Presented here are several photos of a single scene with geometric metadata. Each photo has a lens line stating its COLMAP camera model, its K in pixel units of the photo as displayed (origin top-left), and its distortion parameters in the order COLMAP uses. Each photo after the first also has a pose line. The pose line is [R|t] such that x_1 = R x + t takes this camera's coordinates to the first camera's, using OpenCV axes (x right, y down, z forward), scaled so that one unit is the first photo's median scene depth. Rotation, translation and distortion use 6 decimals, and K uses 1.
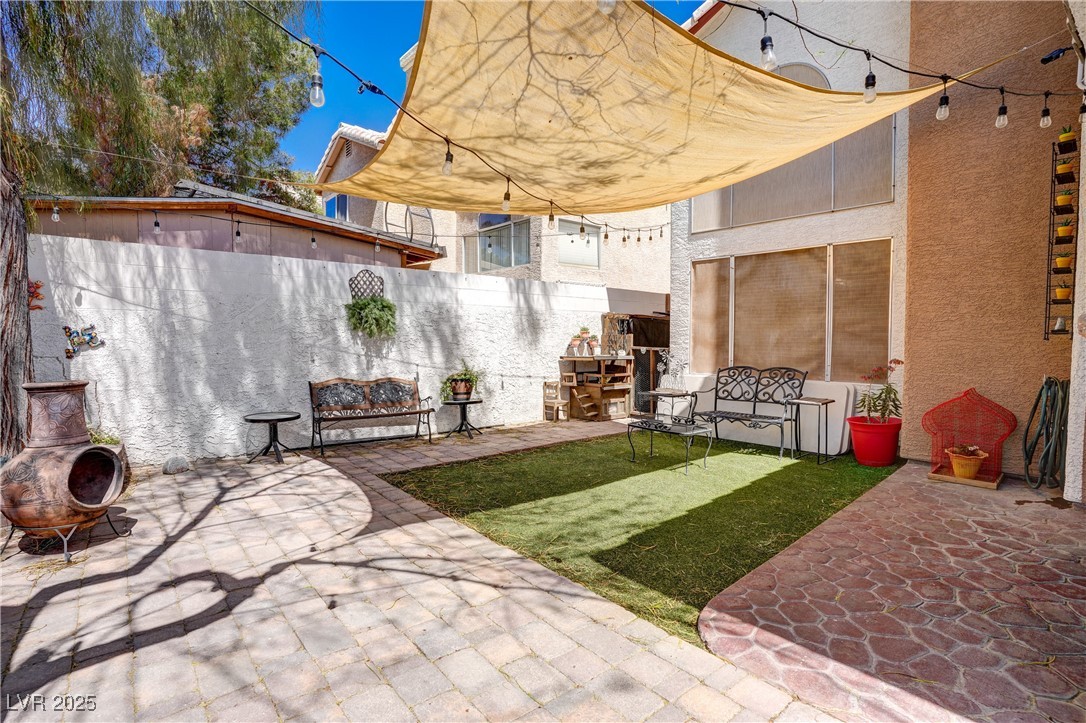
lens RADIAL K [[535.4, 0, 564.1], [0, 535.4, 377.3], [0, 0, 1]] dist [-0.058884, 0.018532]
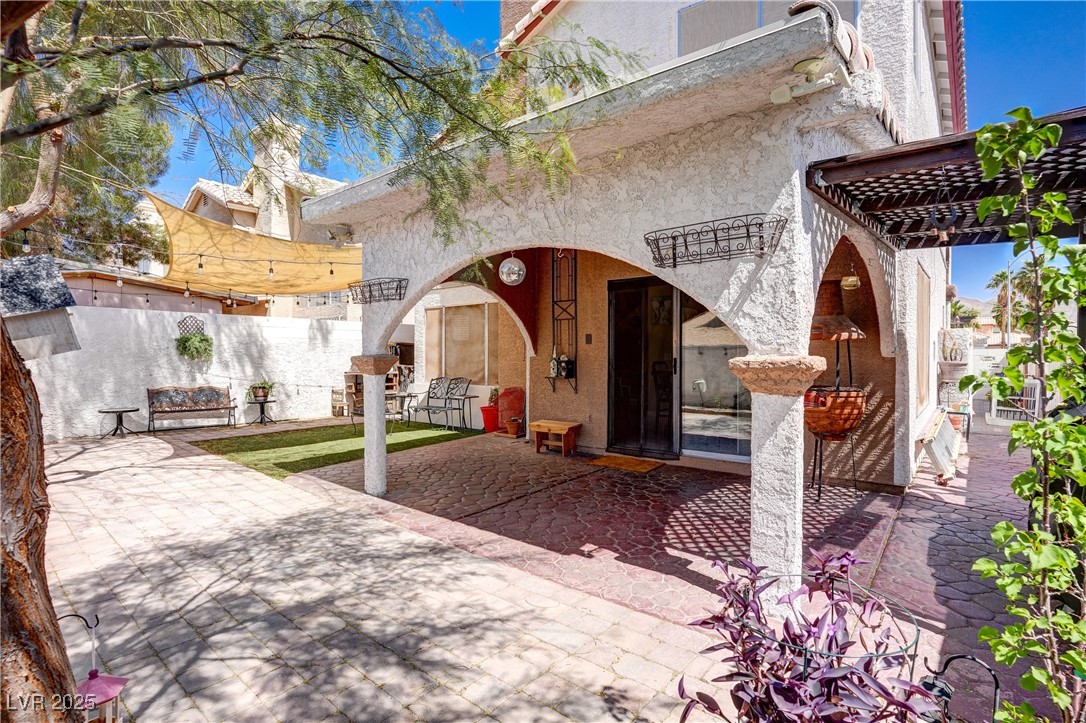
lens RADIAL K [[535.4, 0, 546.7], [0, 535.4, 367.9], [0, 0, 1]] dist [-0.058884, 0.018532]
pose [[0.988824, -0.004705, 0.149011, 0.384525], [0.011781, 0.998842, -0.046637, 0.028134], [-0.148619, 0.047871, 0.987735, -0.585923]]
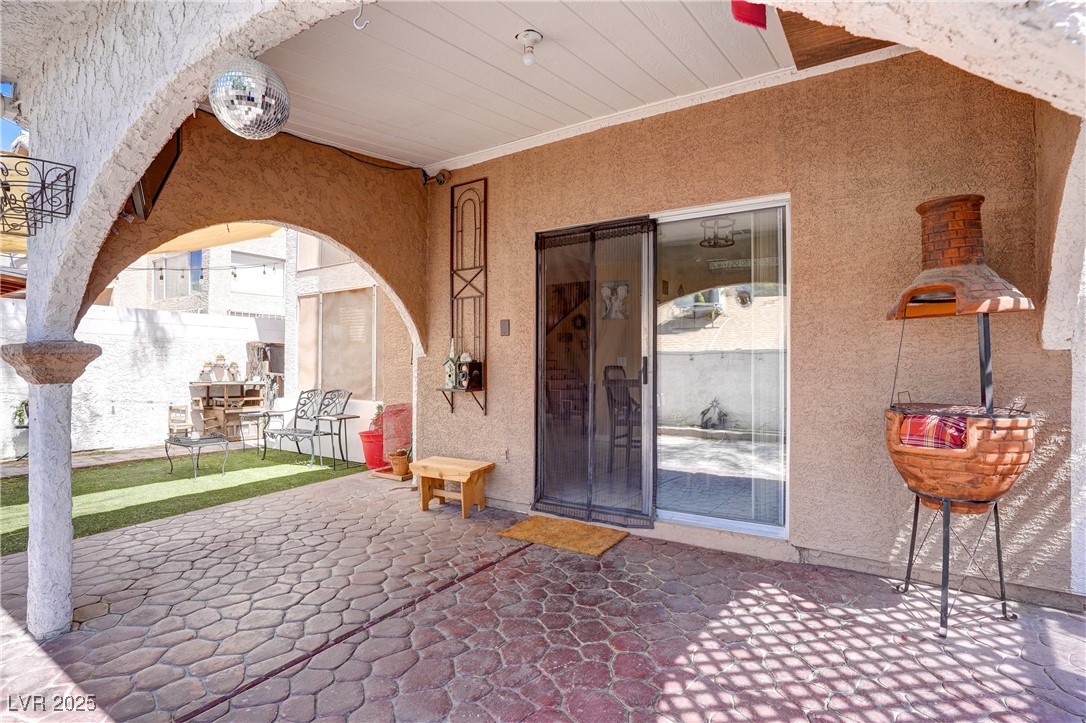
lens RADIAL K [[535.4, 0, 557.7], [0, 535.4, 374.4], [0, 0, 1]] dist [-0.058884, 0.018532]
pose [[0.961708, -0.000788, 0.274075, 0.498484], [0.016538, 0.998340, -0.055161, 0.018544], [-0.273577, 0.057582, 0.960125, -0.226632]]
